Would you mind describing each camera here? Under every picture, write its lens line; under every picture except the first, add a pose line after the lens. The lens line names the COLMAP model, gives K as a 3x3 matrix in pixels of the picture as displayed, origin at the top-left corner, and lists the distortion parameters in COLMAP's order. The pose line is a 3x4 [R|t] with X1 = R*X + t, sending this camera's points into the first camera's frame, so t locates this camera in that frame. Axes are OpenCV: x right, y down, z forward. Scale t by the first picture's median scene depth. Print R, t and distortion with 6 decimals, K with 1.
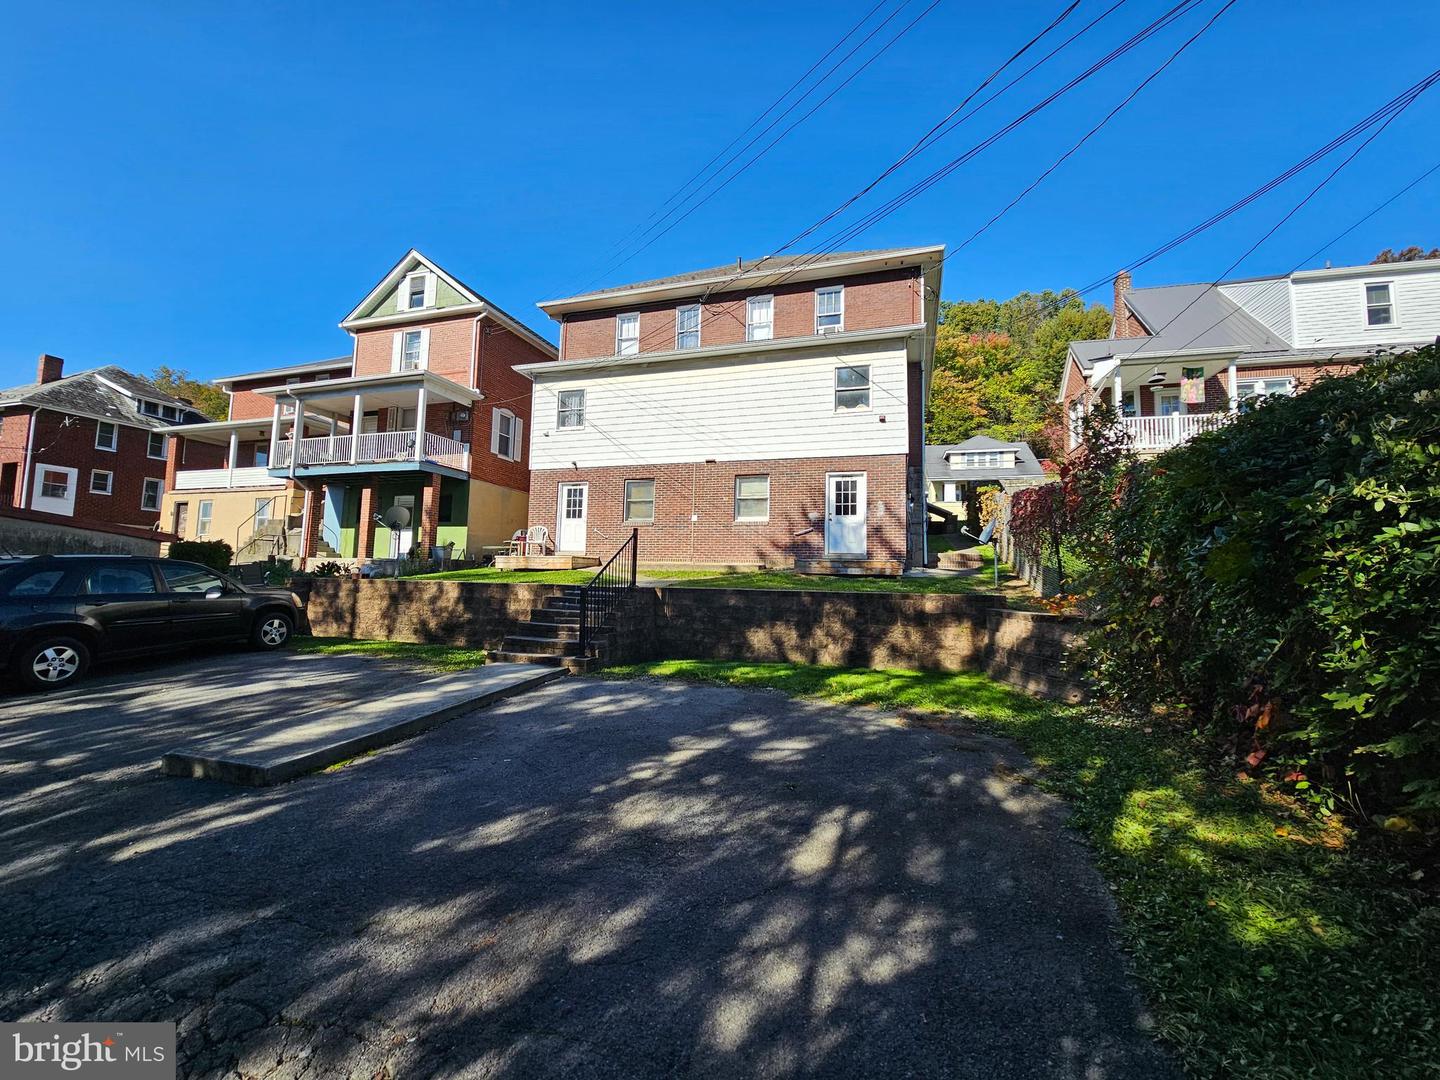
lens RADIAL K [[581.0, 0, 727.1], [0, 581.0, 531.0], [0, 0, 1]] dist [-0.003544, 0.000472]
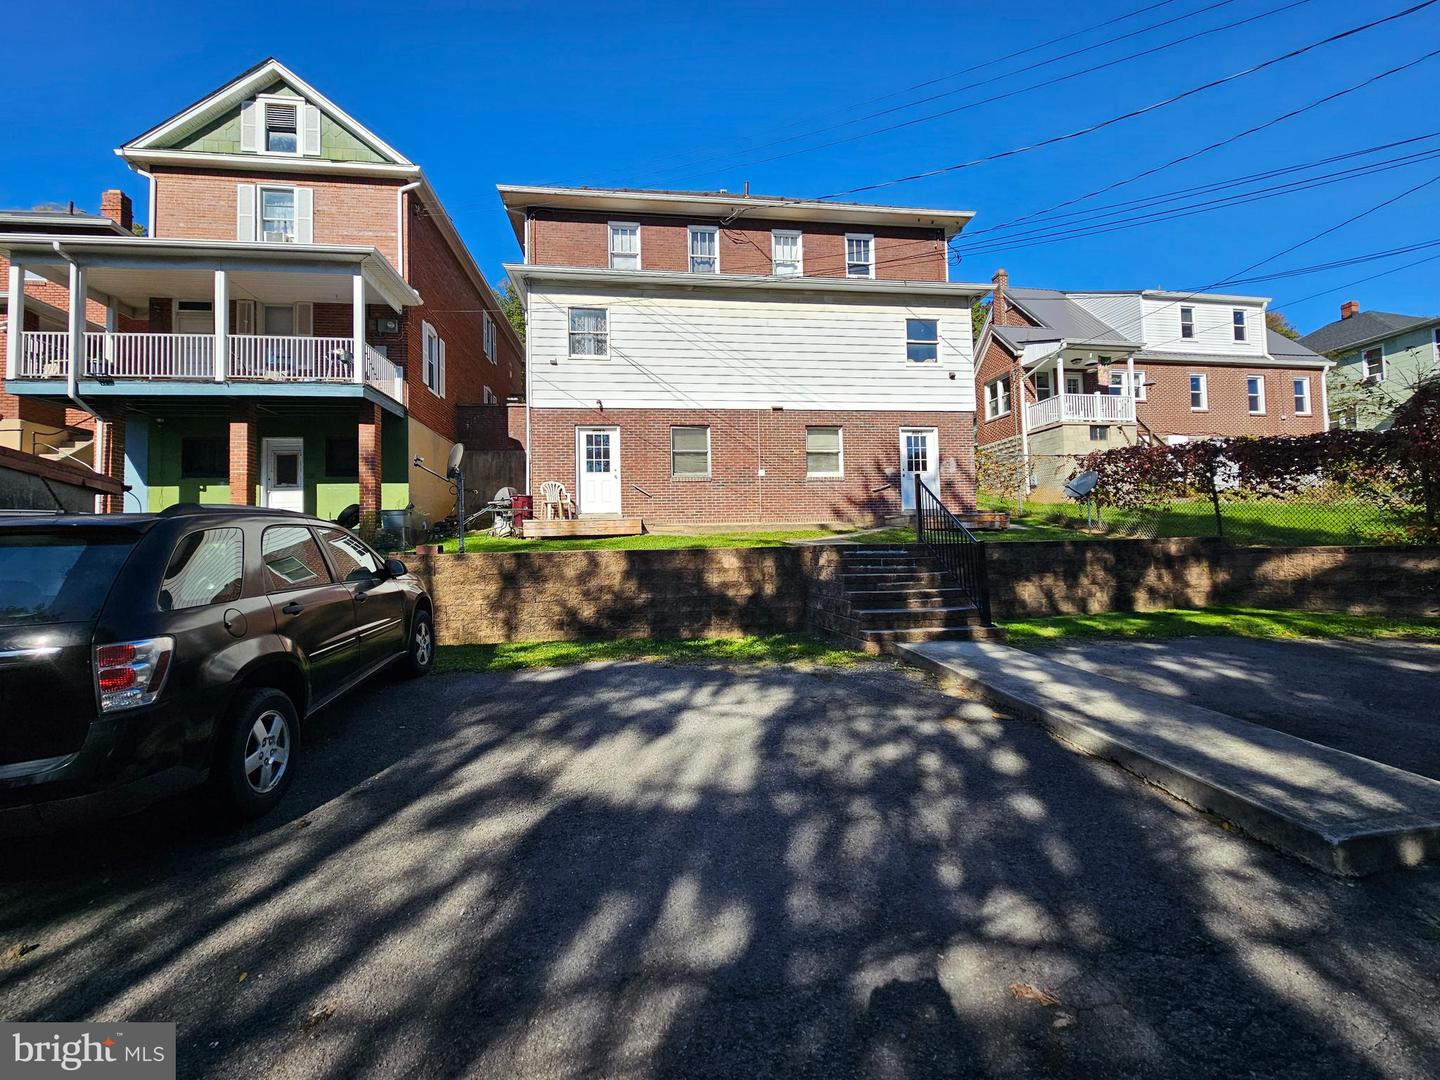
lens RADIAL K [[581.0, 0, 716.4], [0, 581.0, 534.9], [0, 0, 1]] dist [-0.003544, 0.000472]
pose [[0.906310, -0.030440, 0.421515, -0.473746], [0.006868, 0.998332, 0.057327, 0.020199], [-0.422557, -0.049062, 0.905007, 0.215472]]
